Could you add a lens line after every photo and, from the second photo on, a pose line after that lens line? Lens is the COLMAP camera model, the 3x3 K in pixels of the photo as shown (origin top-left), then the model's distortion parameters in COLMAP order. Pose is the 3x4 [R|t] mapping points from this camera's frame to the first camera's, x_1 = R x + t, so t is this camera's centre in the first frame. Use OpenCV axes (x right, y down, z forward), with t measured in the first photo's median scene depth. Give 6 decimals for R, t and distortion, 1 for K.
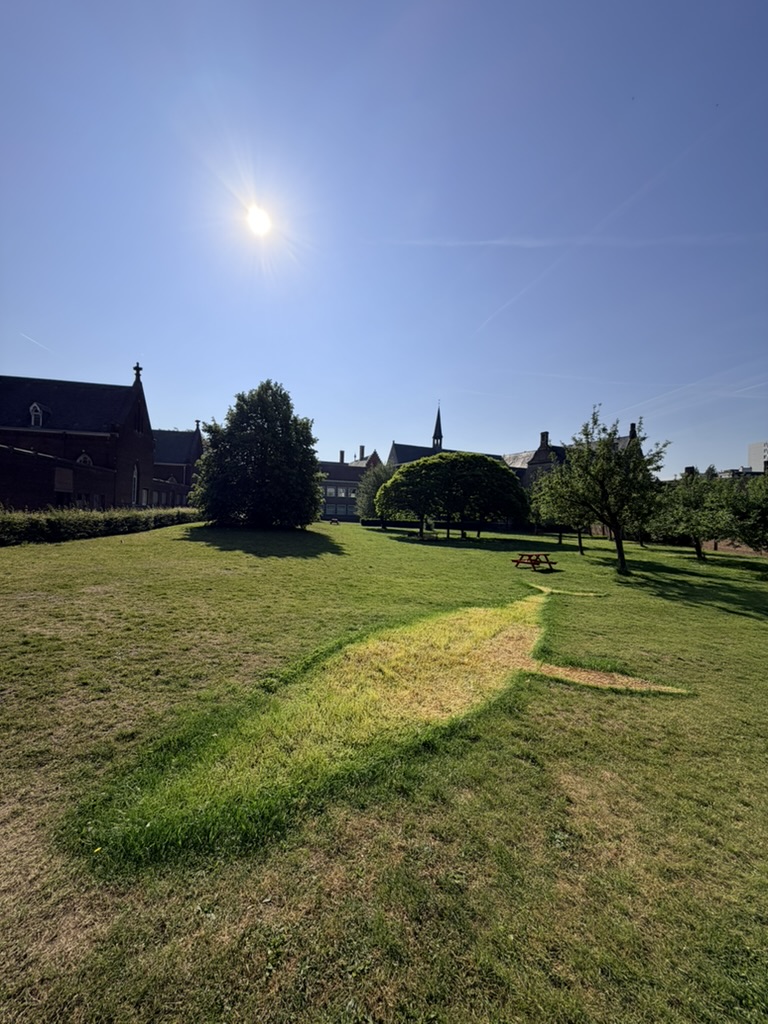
lens RADIAL K [[404.9, 0, 380.7], [0, 404.9, 511.9], [0, 0, 1]] dist [0.000550, 0.000061]
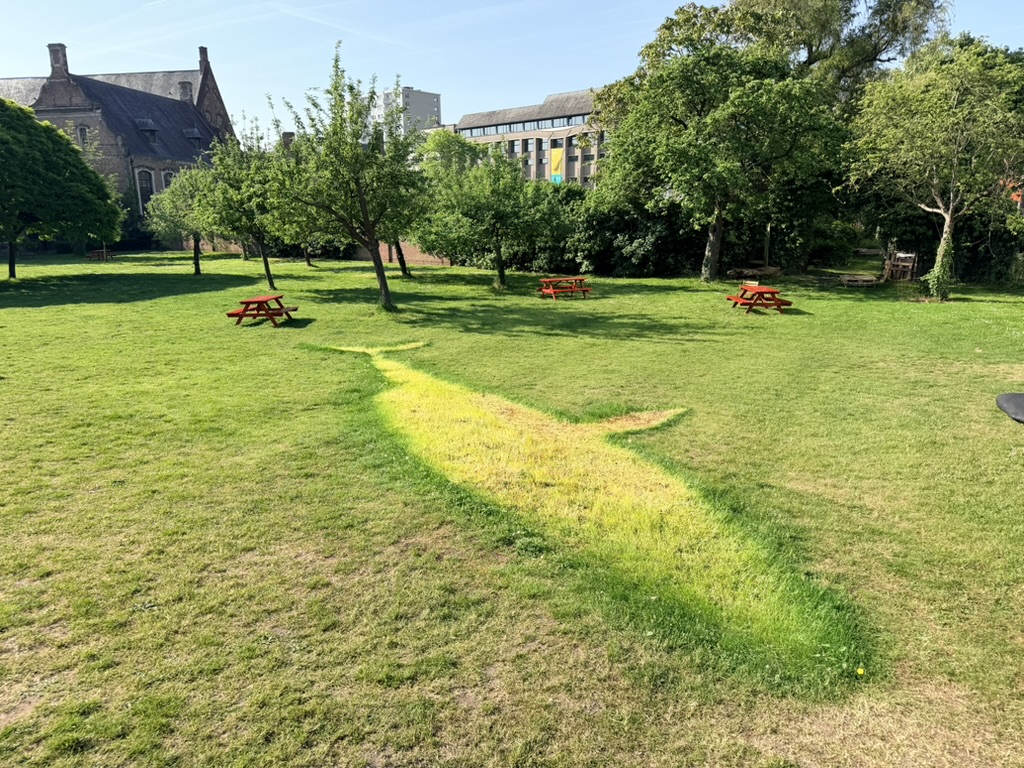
lens RADIAL K [[730.8, 0, 508.4], [0, 730.8, 381.2], [0, 0, 1]] dist [0.071118, -0.107073]
pose [[0.544986, -0.220216, 0.809009, -0.925024], [0.024585, 0.968674, 0.247117, -0.101275], [-0.838085, -0.114786, 0.533328, 0.329035]]
